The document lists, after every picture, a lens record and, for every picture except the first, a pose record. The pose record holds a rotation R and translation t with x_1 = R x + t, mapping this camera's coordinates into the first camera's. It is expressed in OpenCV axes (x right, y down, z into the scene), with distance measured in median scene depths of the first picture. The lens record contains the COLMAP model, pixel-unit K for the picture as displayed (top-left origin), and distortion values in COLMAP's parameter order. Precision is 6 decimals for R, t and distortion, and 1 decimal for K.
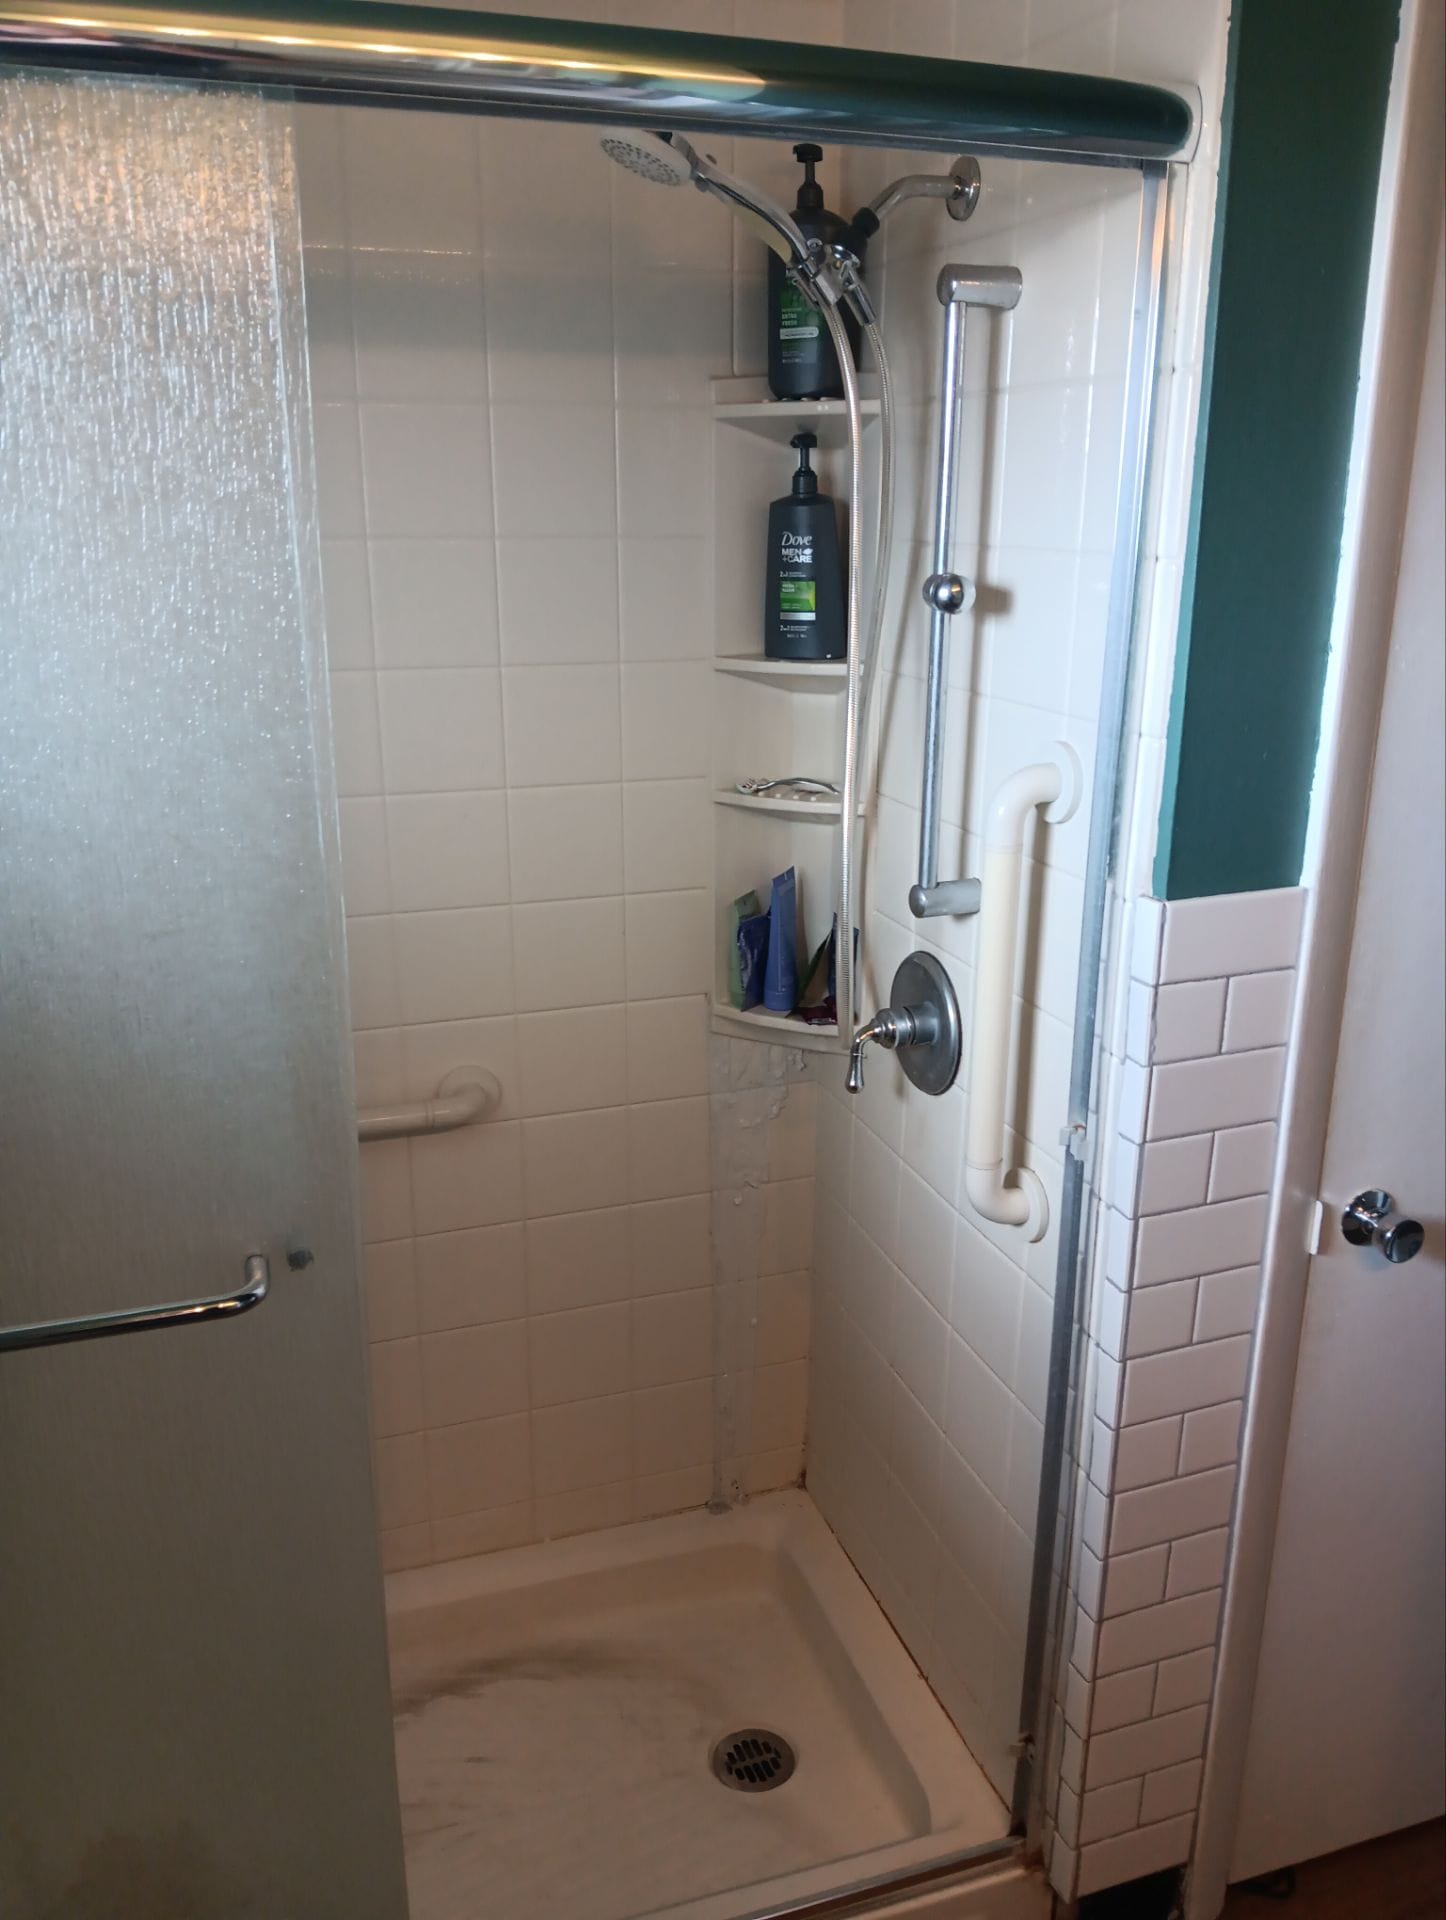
lens RADIAL K [[1471.7, 0, 723.0], [0, 1471.7, 960.0], [0, 0, 1]] dist [0.031737, -0.108395]
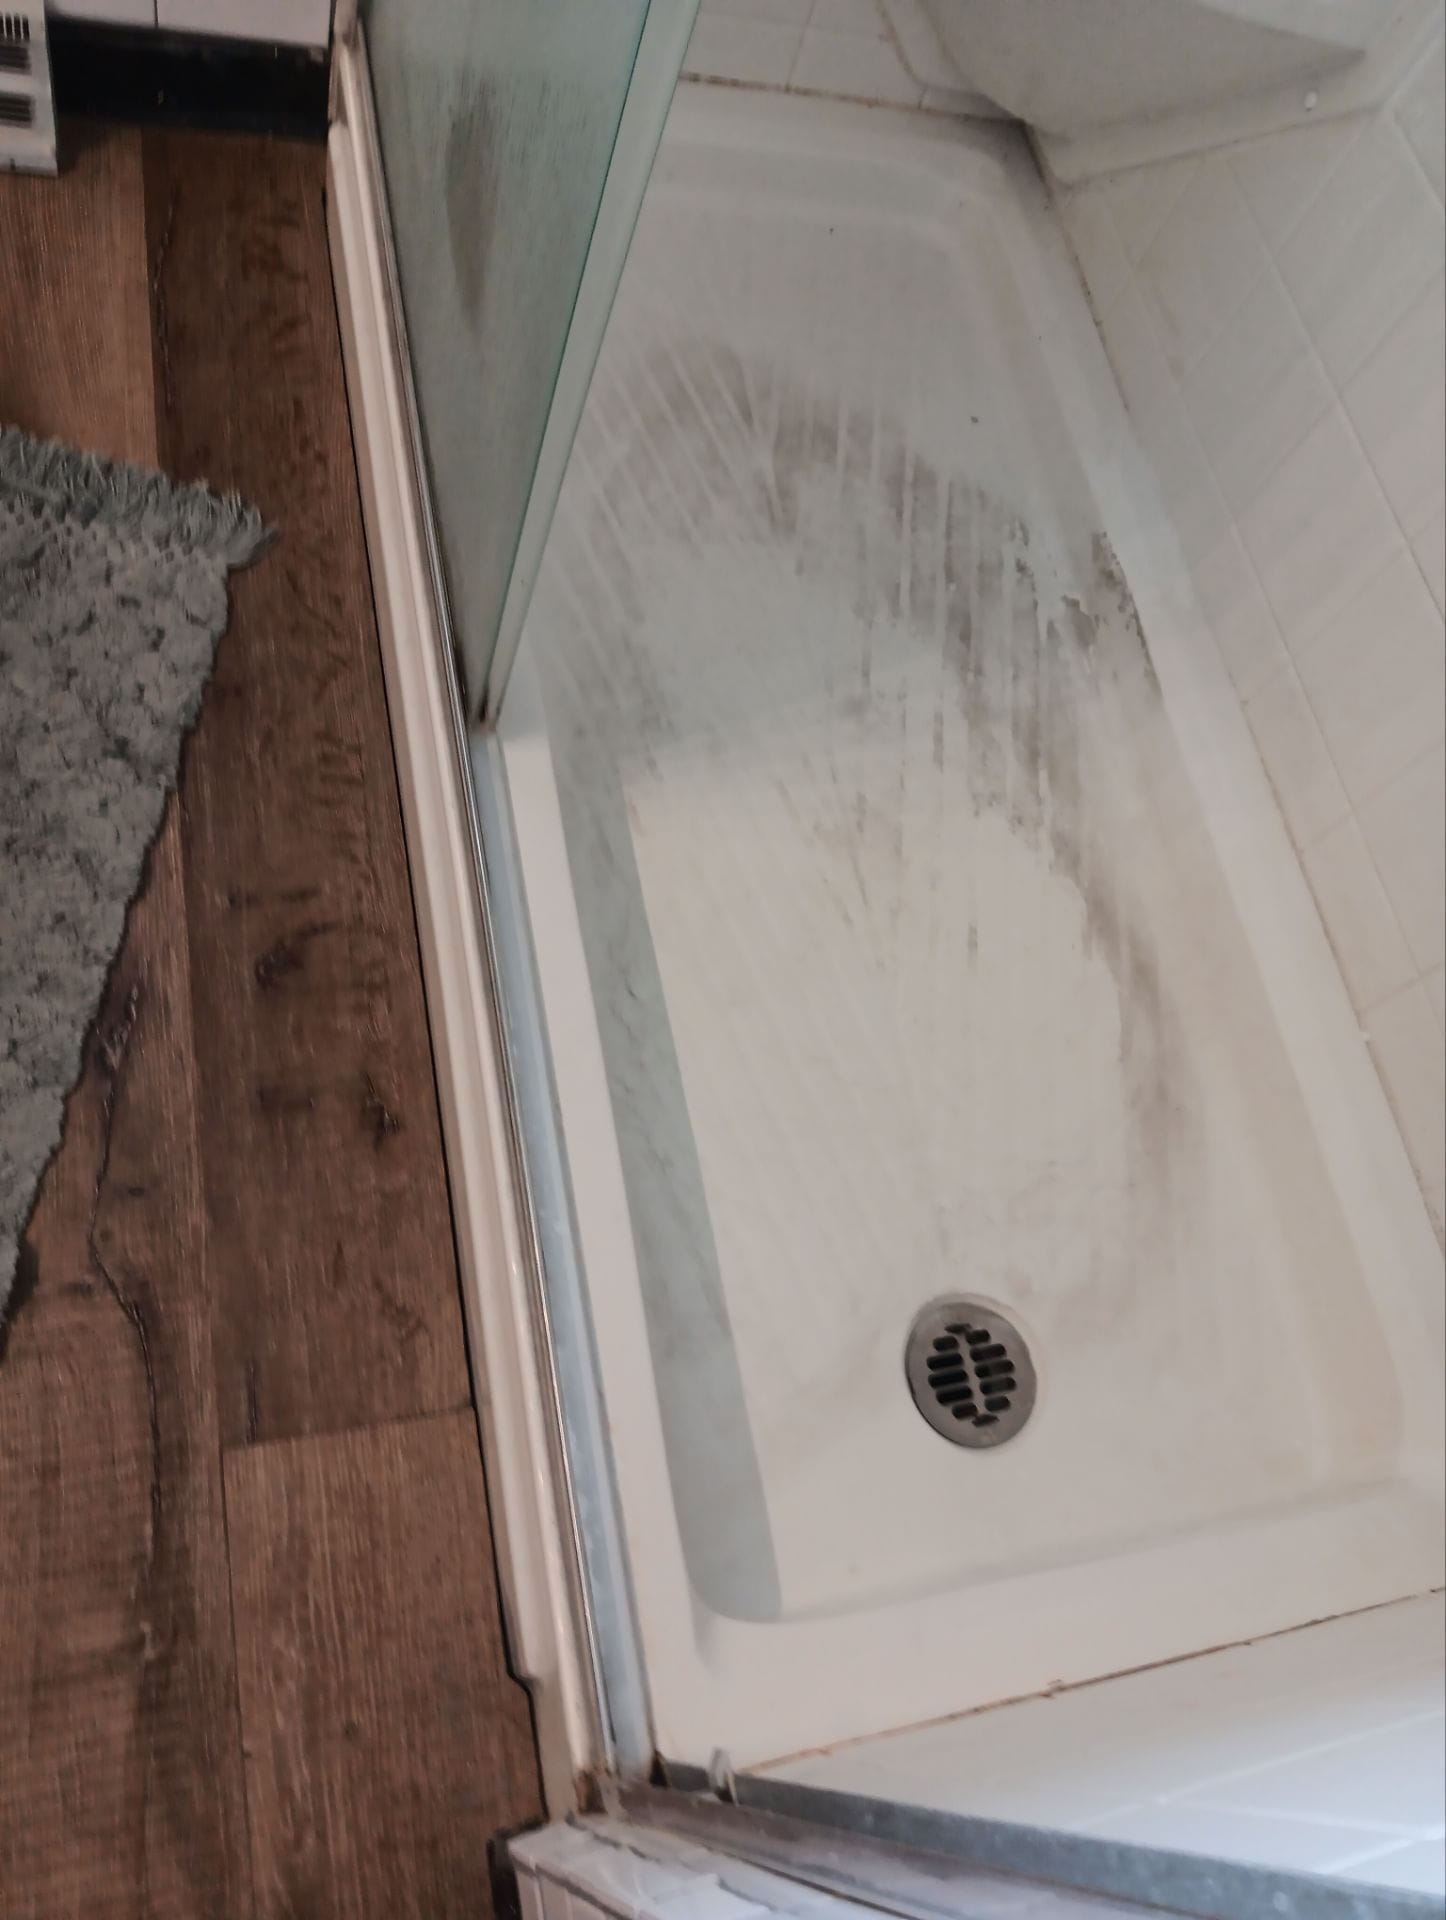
lens RADIAL K [[1481.0, 0, 717.5], [0, 1481.0, 992.0], [0, 0, 1]] dist [0.093123, -0.187356]
pose [[-0.120276, 0.884158, -0.451441, 0.202889], [-0.545147, 0.321220, 0.774359, 0.118056], [0.829668, 0.339238, 0.443361, 0.745890]]
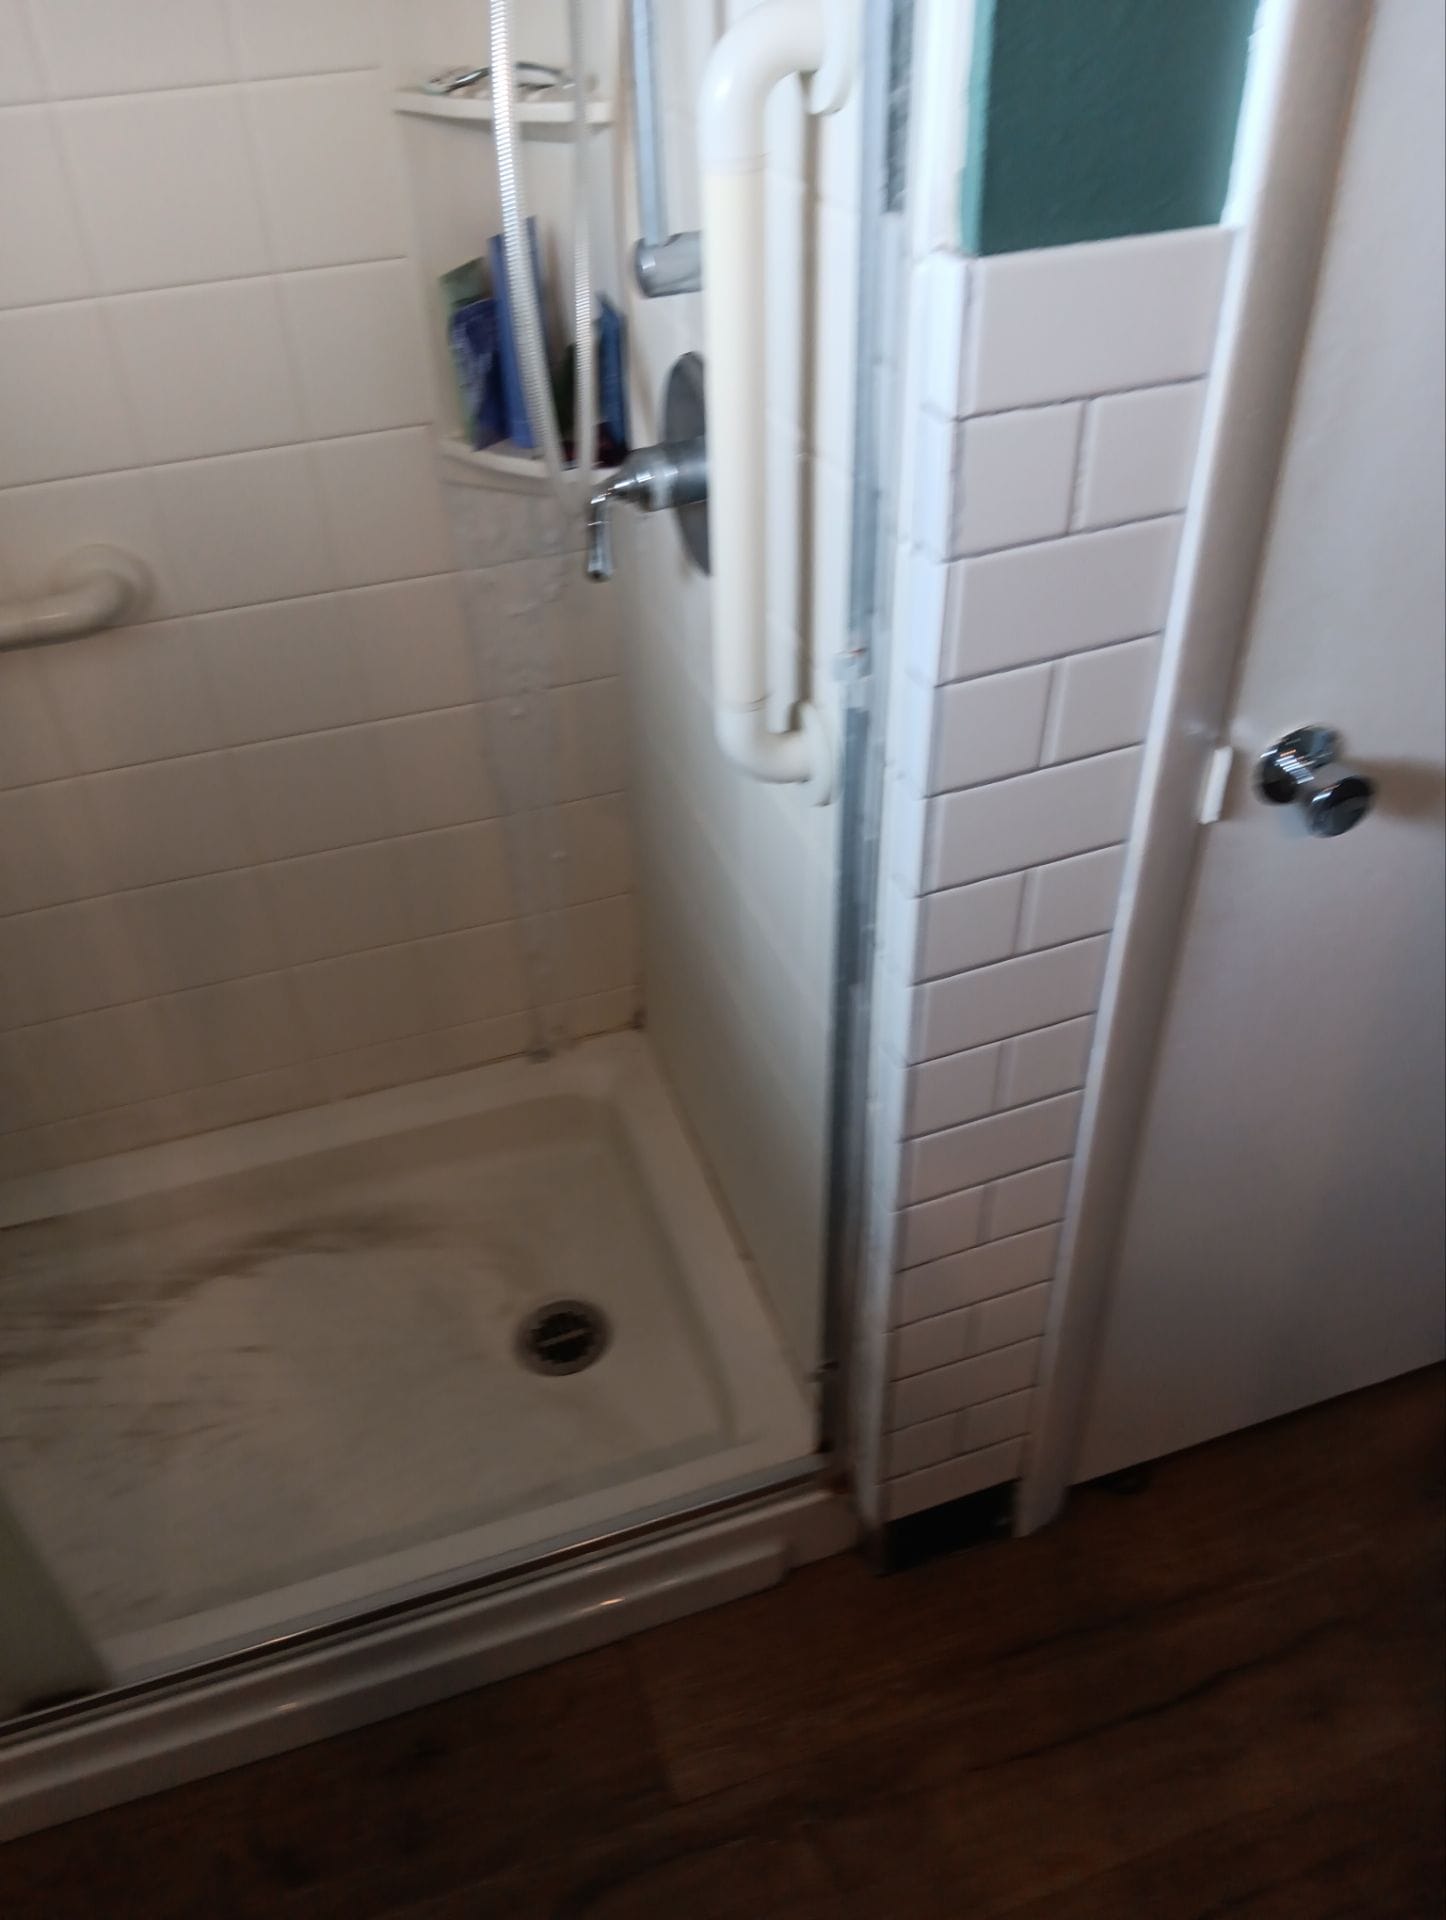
lens RADIAL K [[1481.0, 0, 717.5], [0, 1481.0, 992.0], [0, 0, 1]] dist [0.093123, -0.187356]
pose [[0.999515, -0.026309, -0.016682, 0.167626], [0.030776, 0.916880, 0.397975, -0.011175], [0.004825, -0.398295, 0.917245, 0.305225]]
